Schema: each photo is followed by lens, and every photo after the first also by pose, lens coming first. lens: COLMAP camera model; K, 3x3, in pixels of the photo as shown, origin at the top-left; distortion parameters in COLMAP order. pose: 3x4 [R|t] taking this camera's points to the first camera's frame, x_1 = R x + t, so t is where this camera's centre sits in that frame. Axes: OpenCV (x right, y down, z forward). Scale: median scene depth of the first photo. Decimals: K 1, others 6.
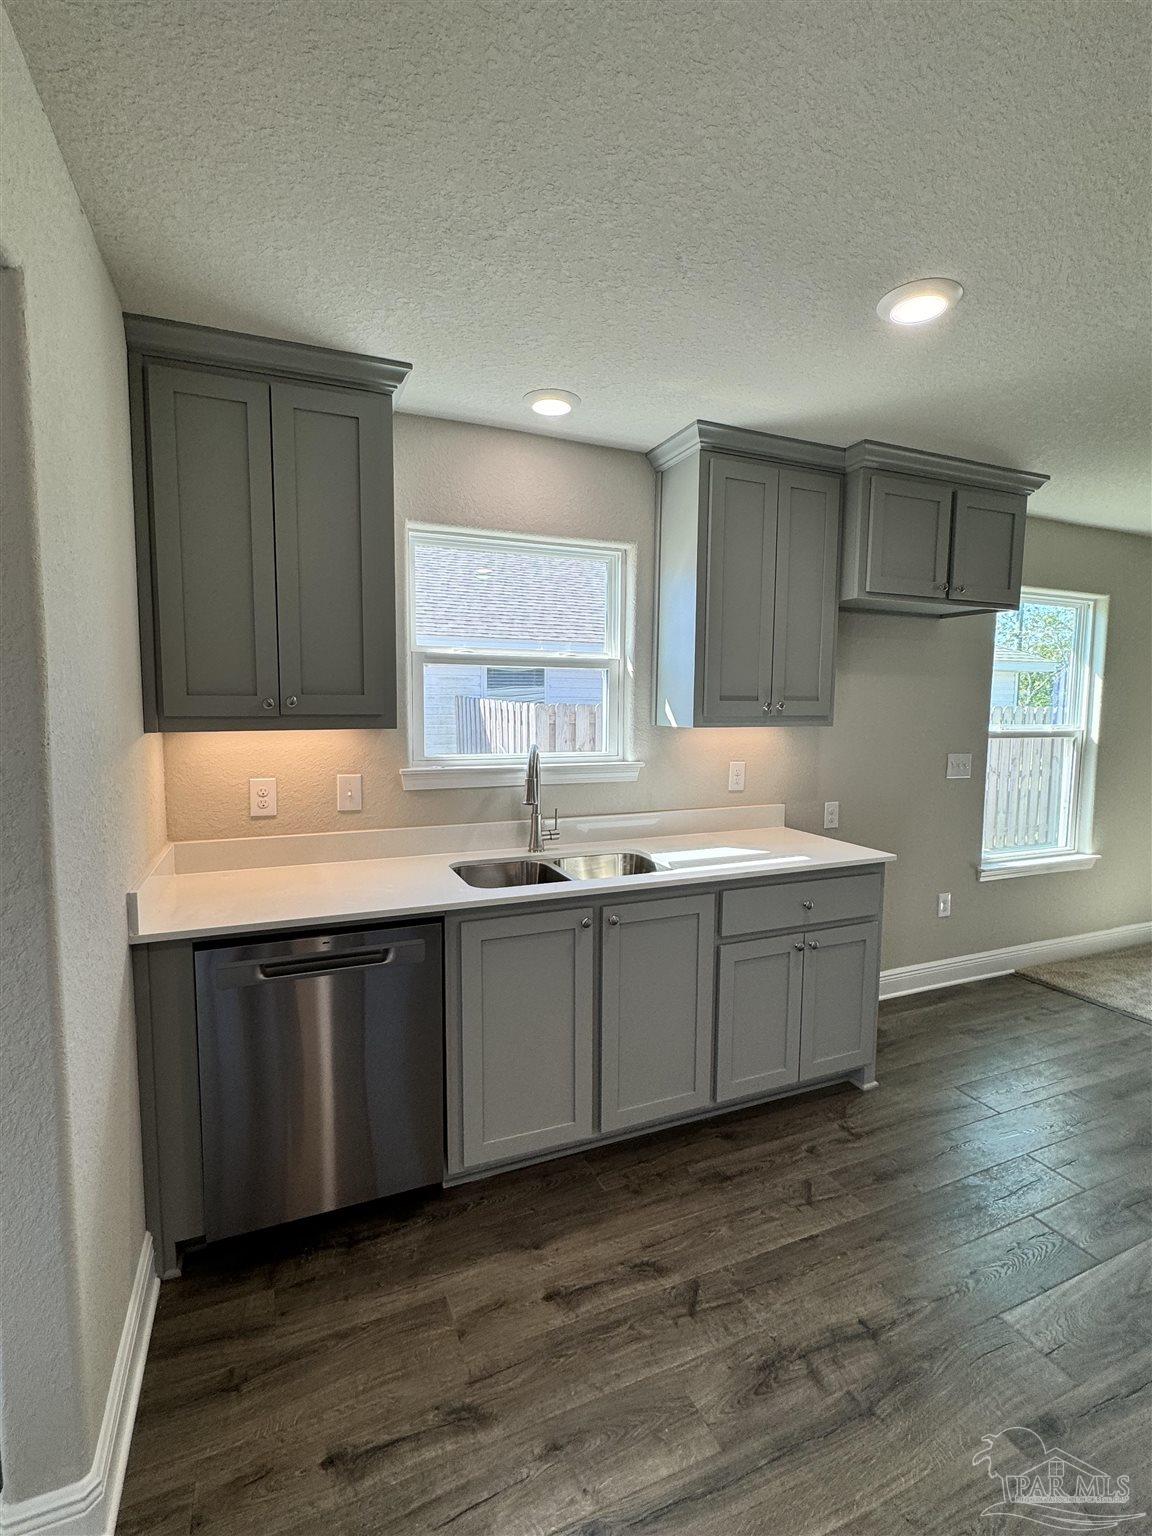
lens RADIAL K [[703.5, 0, 576.0], [0, 703.5, 768.0], [0, 0, 1]] dist [-0.002538, -0.000571]
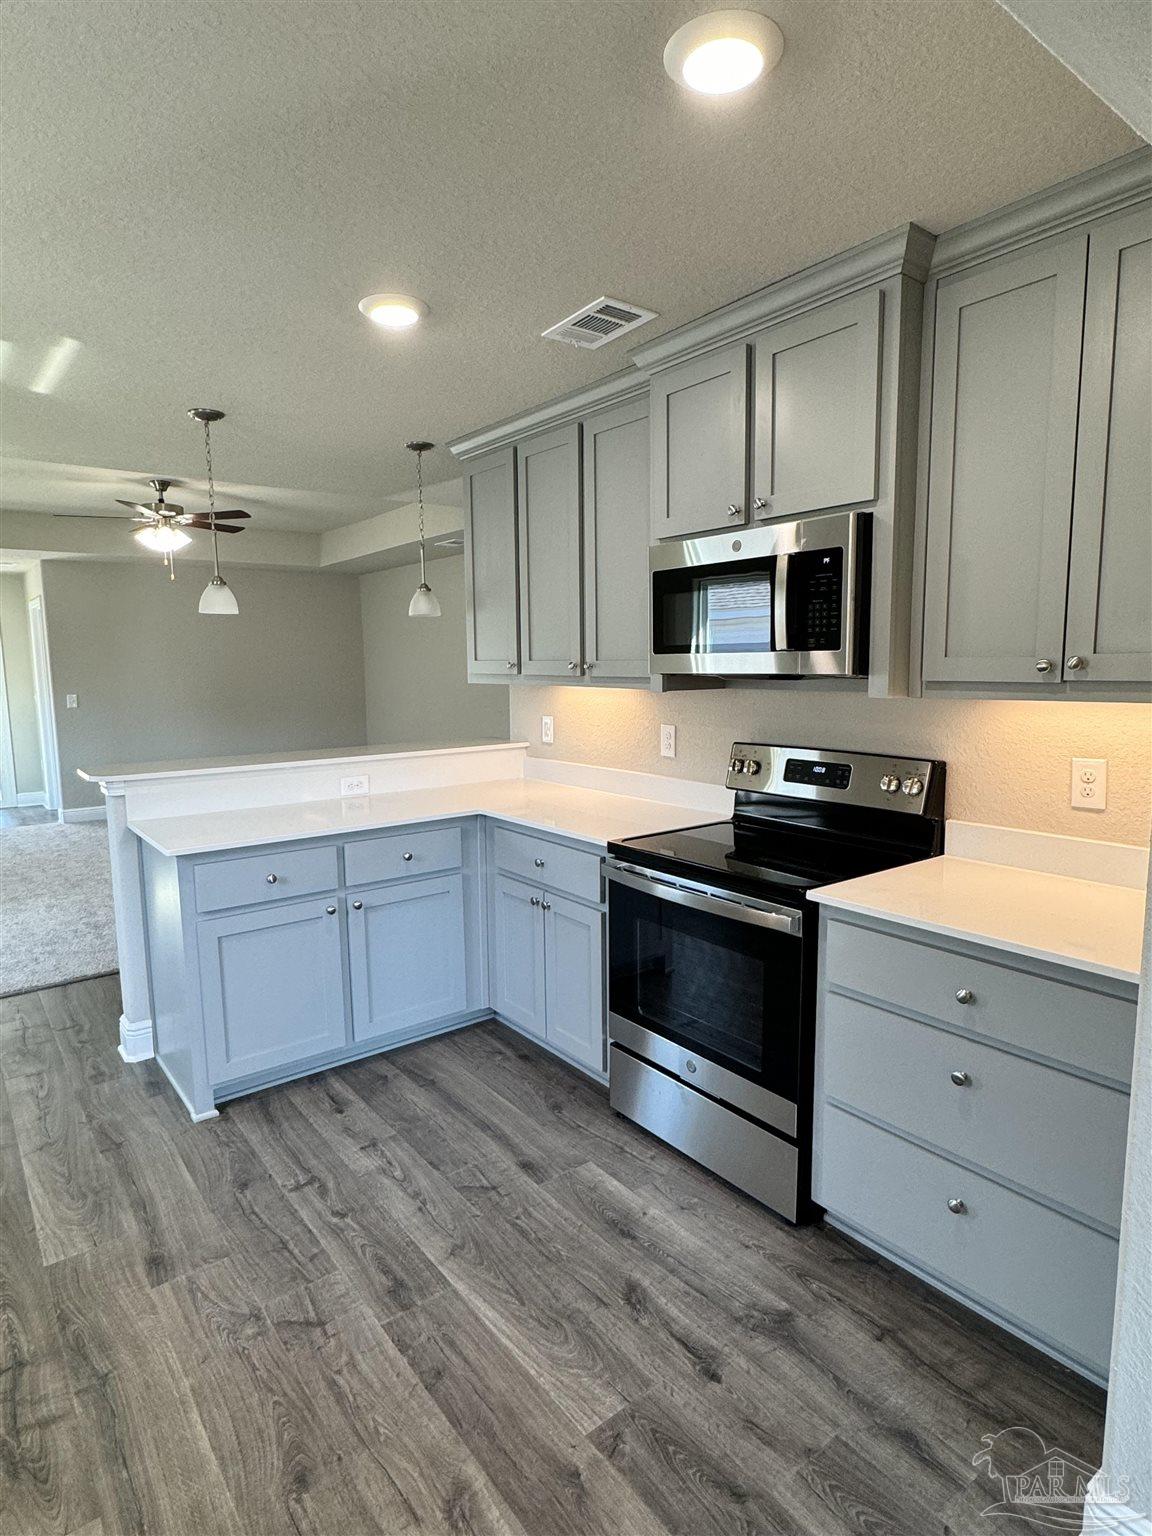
lens RADIAL K [[843.2, 0, 576.0], [0, 843.2, 768.0], [0, 0, 1]] dist [-0.014172, 0.002110]
pose [[-0.256026, -0.126657, 0.958336, -0.492911], [0.096155, 0.983126, 0.155622, -0.041118], [-0.961876, 0.131992, -0.239527, 0.319590]]
